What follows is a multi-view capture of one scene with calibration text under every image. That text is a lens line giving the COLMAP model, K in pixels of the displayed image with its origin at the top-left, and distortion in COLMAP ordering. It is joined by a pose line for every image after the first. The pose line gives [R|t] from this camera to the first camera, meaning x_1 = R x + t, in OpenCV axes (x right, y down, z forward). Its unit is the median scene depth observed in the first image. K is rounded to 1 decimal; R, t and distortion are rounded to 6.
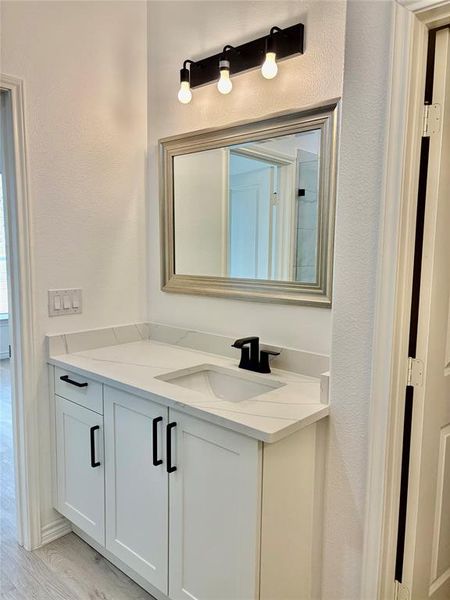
lens RADIAL K [[452.7, 0, 222.9], [0, 452.7, 300.9], [0, 0, 1]] dist [0.056218, -0.069056]
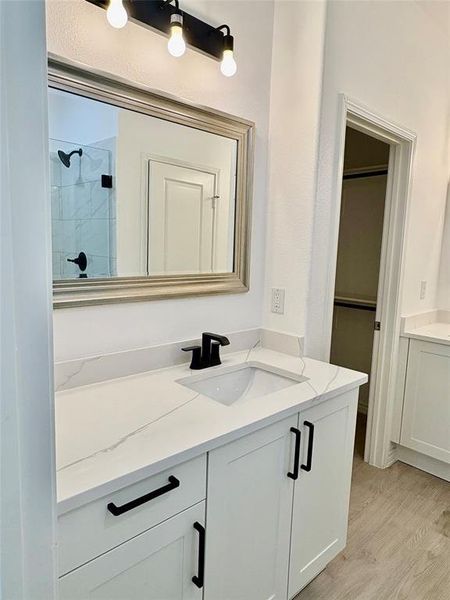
lens RADIAL K [[396.0, 0, 222.2], [0, 396.0, 299.7], [0, 0, 1]] dist [-0.005208, 0.002711]
pose [[0.079294, -0.149585, 0.985564, -0.739250], [0.082781, 0.986250, 0.143029, -0.108546], [-0.993408, 0.070245, 0.090587, 0.850002]]
